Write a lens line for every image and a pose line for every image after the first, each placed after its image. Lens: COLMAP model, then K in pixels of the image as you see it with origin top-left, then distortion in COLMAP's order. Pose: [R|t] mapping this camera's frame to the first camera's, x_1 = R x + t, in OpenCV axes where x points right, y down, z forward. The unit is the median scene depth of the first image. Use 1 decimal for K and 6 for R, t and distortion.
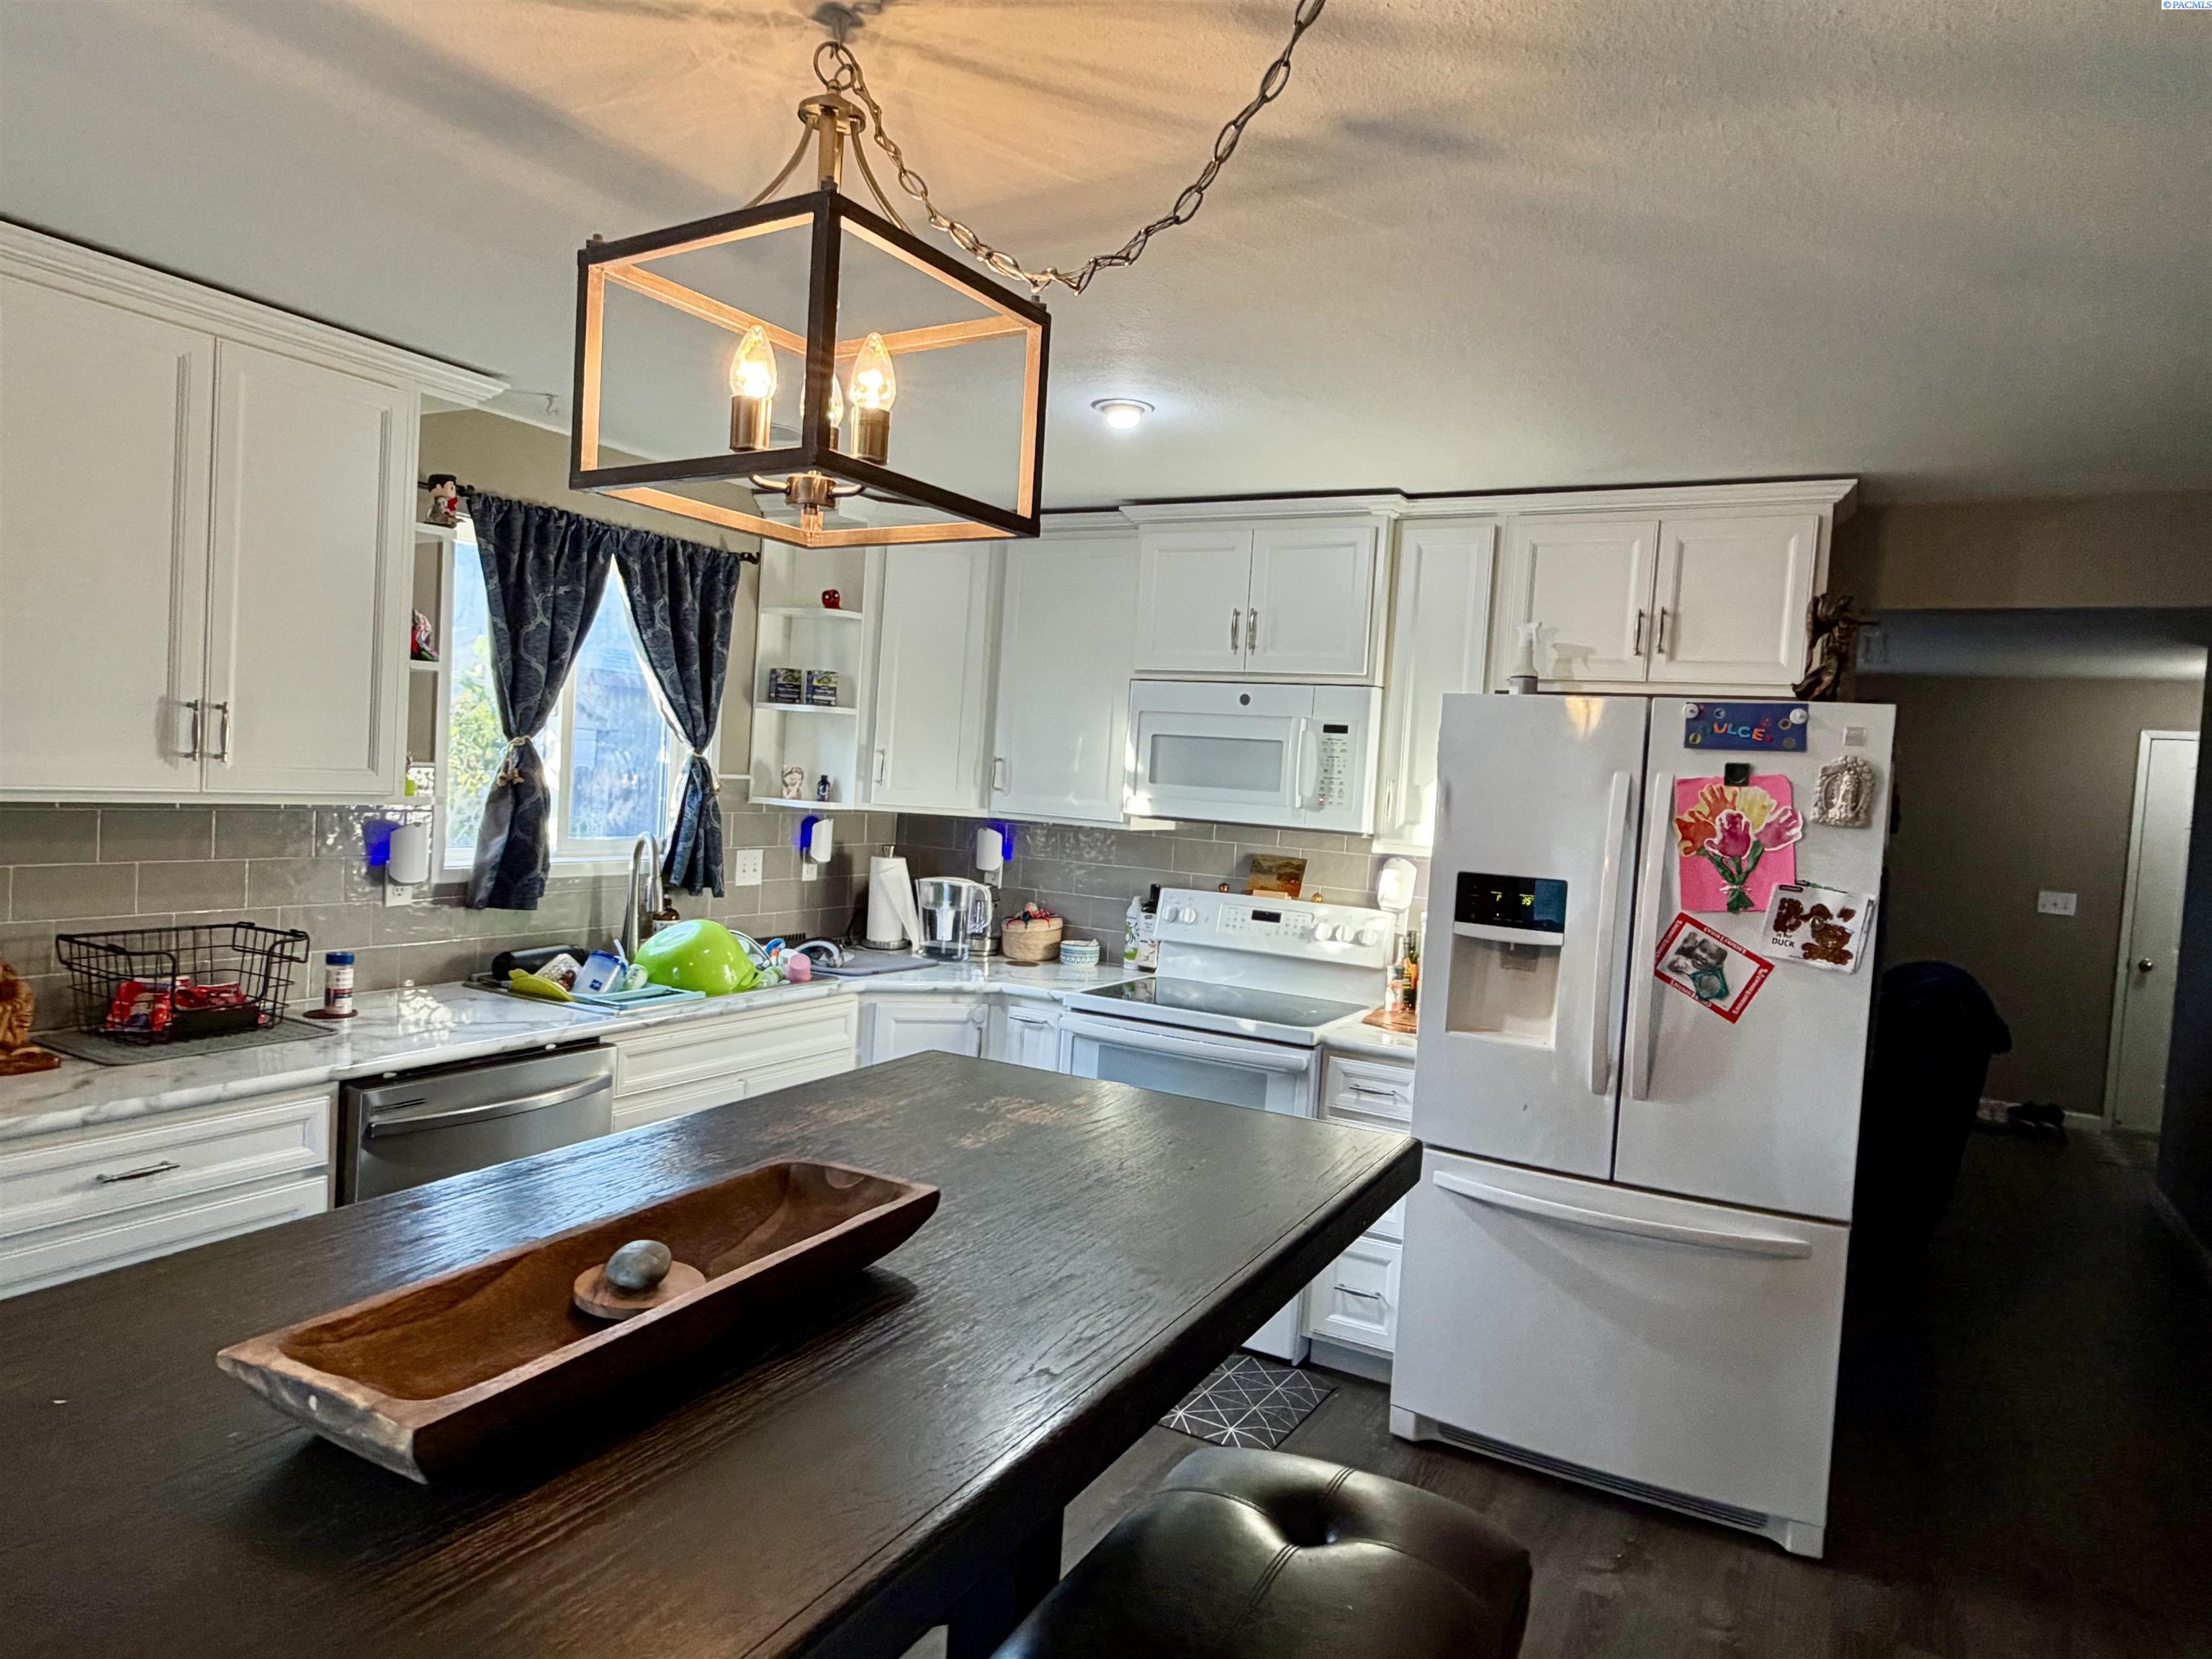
lens RADIAL K [[1360.2, 0, 1103.1], [0, 1360.2, 826.8], [0, 0, 1]] dist [0.000665, 0.001553]
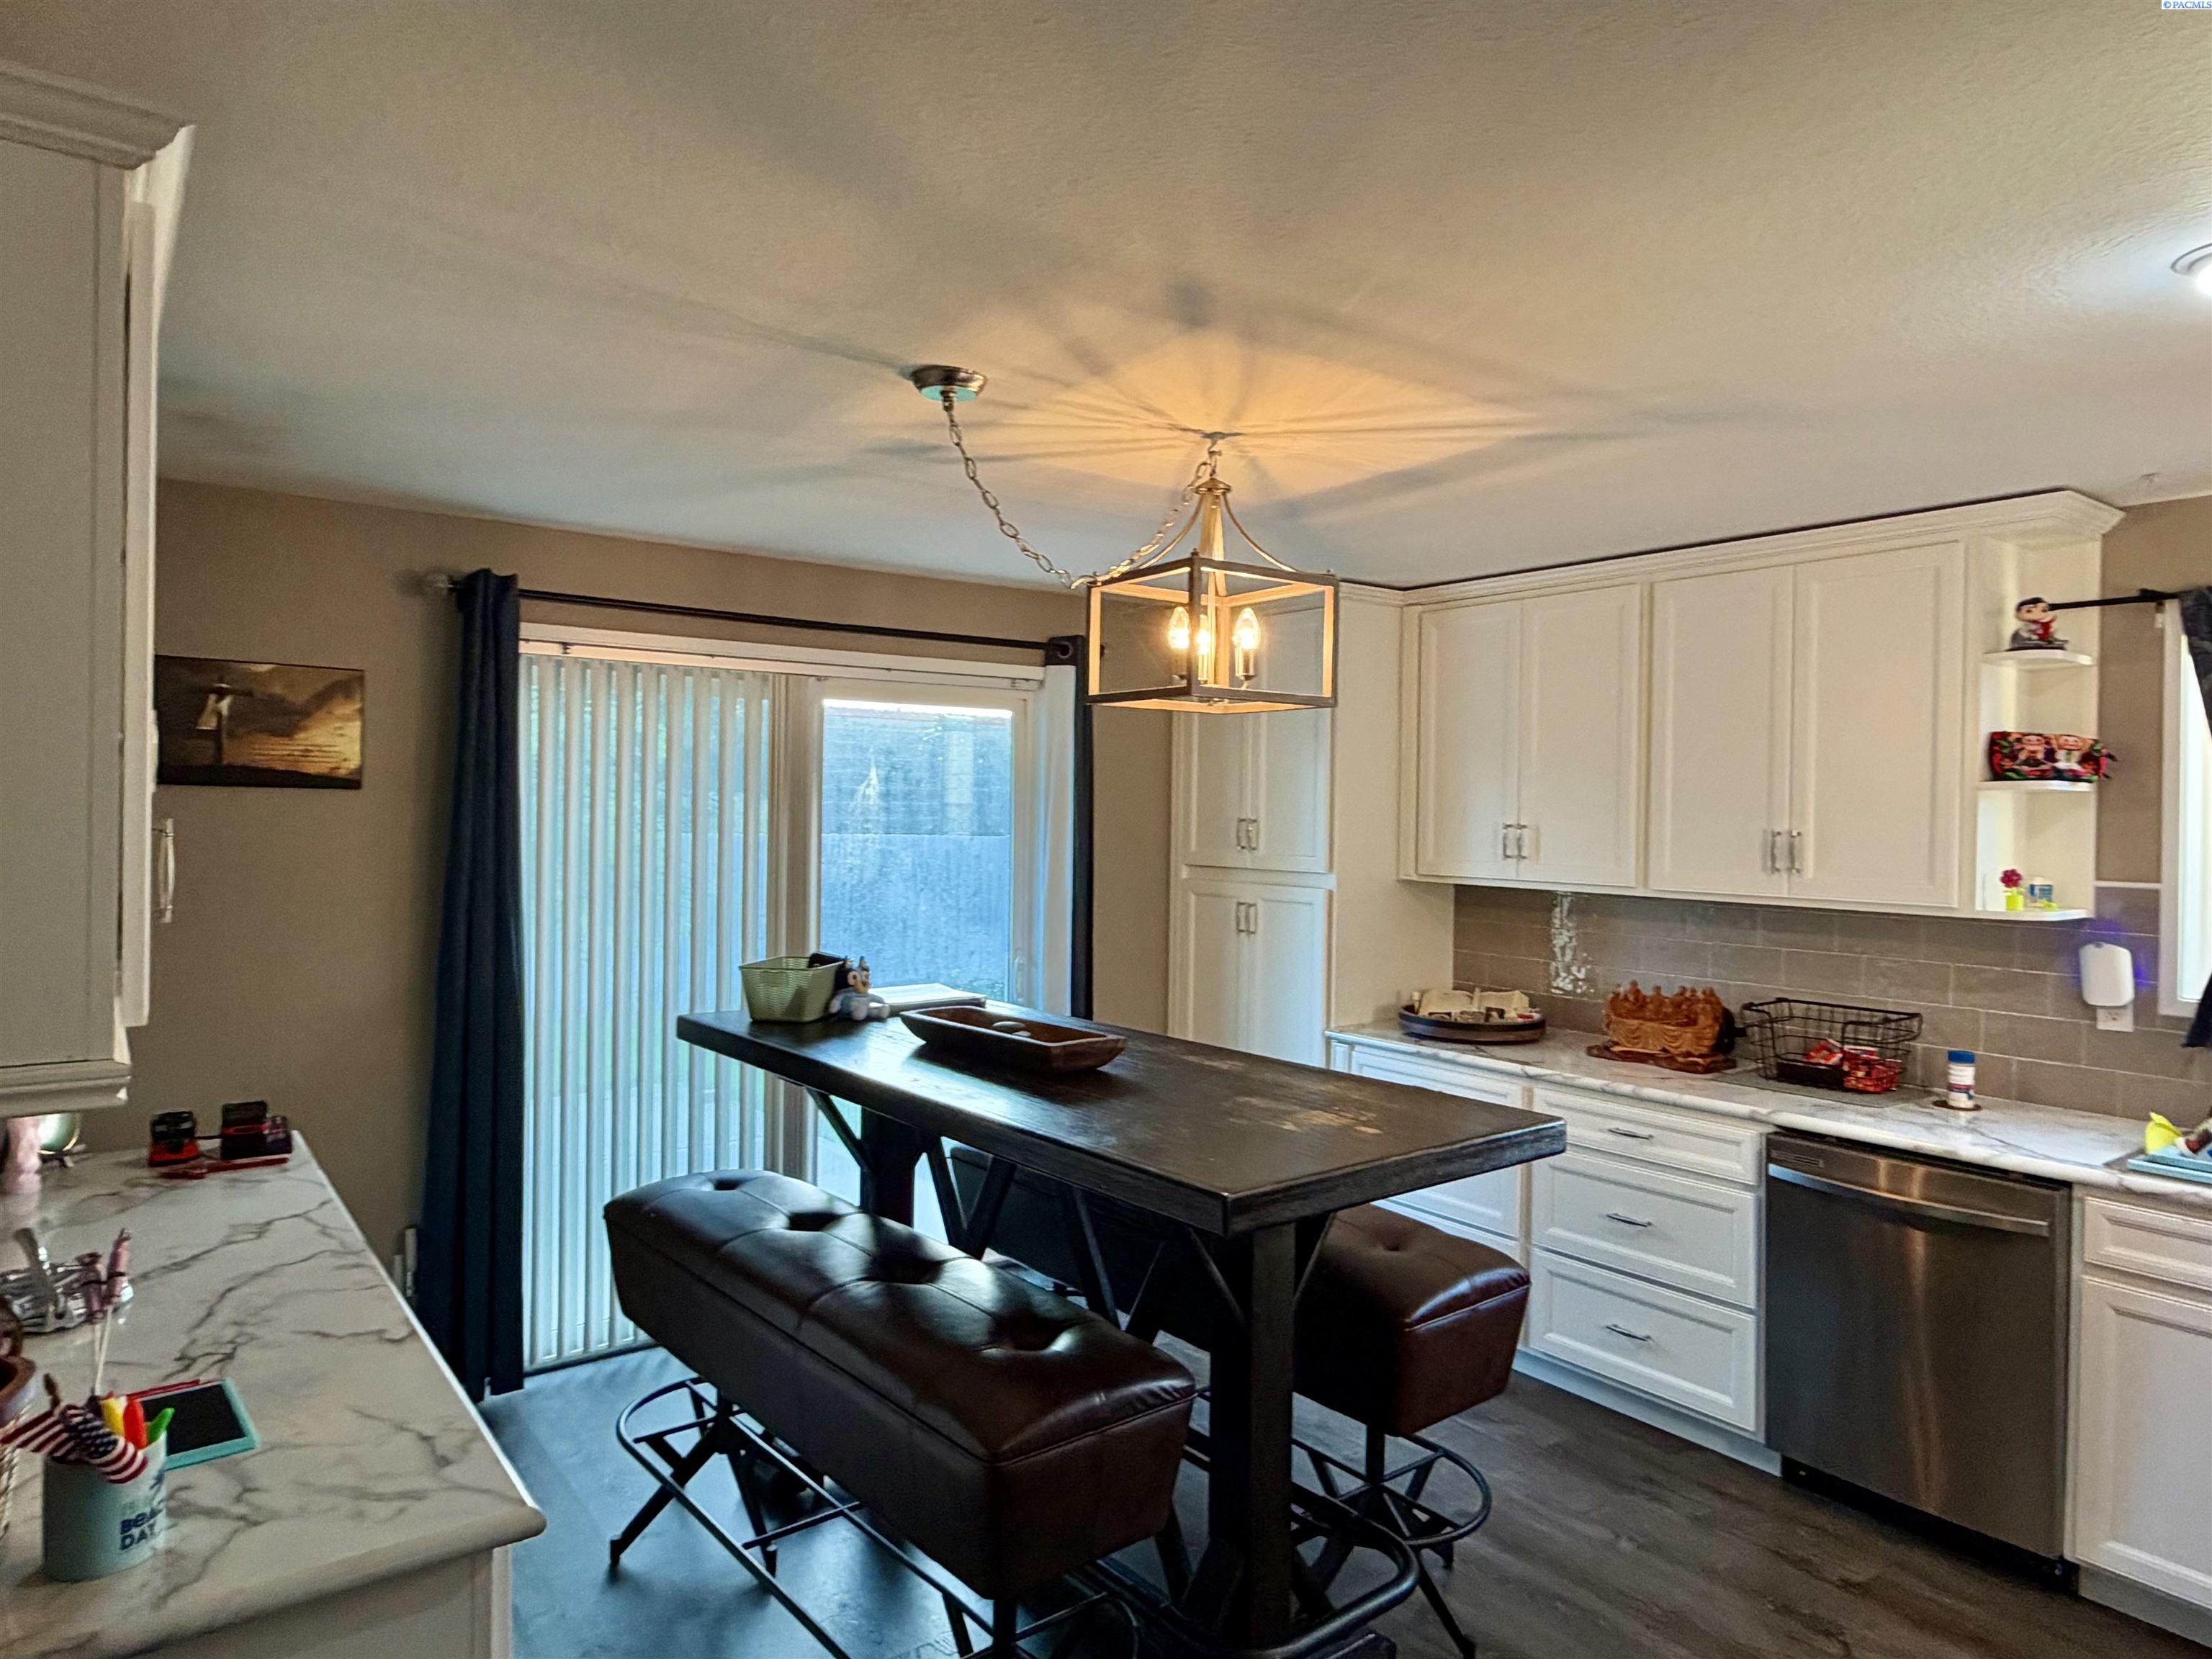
lens RADIAL K [[1360.2, 0, 1108.7], [0, 1360.2, 822.4], [0, 0, 1]] dist [0.000665, 0.001553]
pose [[-0.391043, -0.060399, -0.918389, 0.717647], [-0.076873, 0.996501, -0.032804, -0.002802], [0.917156, 0.057772, -0.394318, 0.770591]]
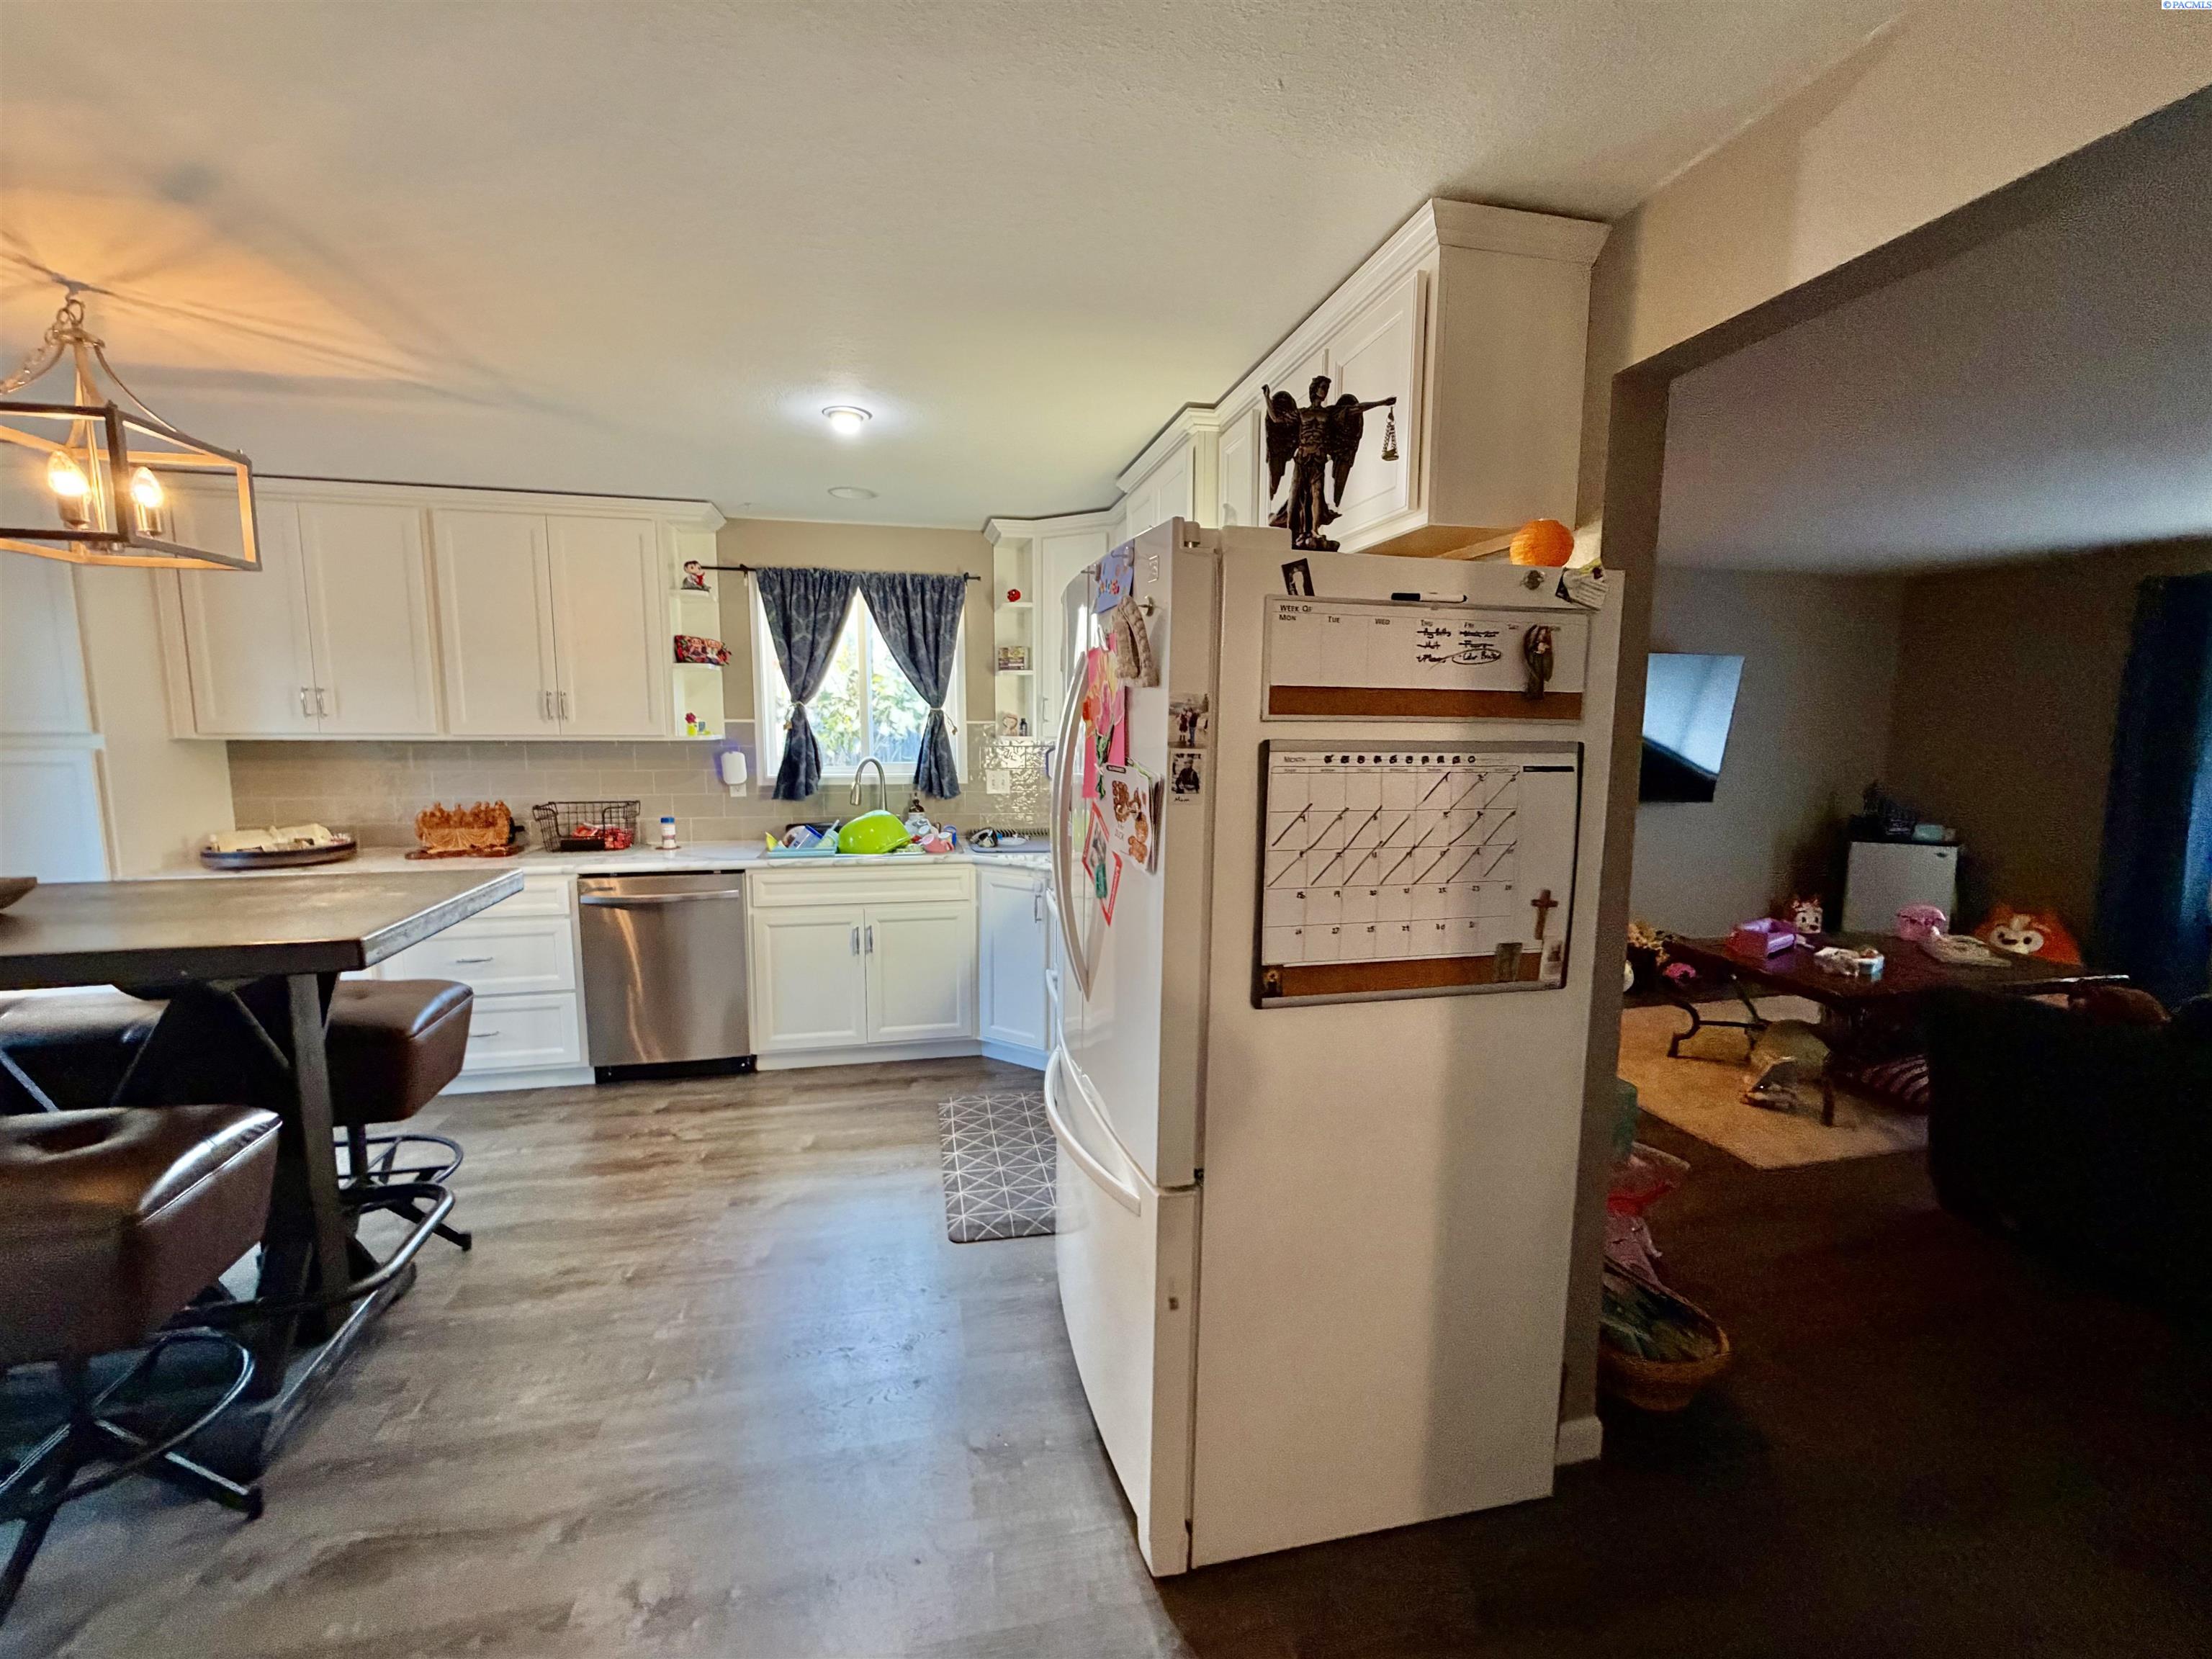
lens RADIAL K [[918.1, 0, 1106.2], [0, 918.1, 830.4], [0, 0, 1]] dist [-0.002278, 0.000092]
pose [[0.676058, 0.032324, -0.736139, 0.821920], [0.004264, 0.998849, 0.047776, 0.050050], [0.736836, -0.035438, 0.675142, 0.556234]]
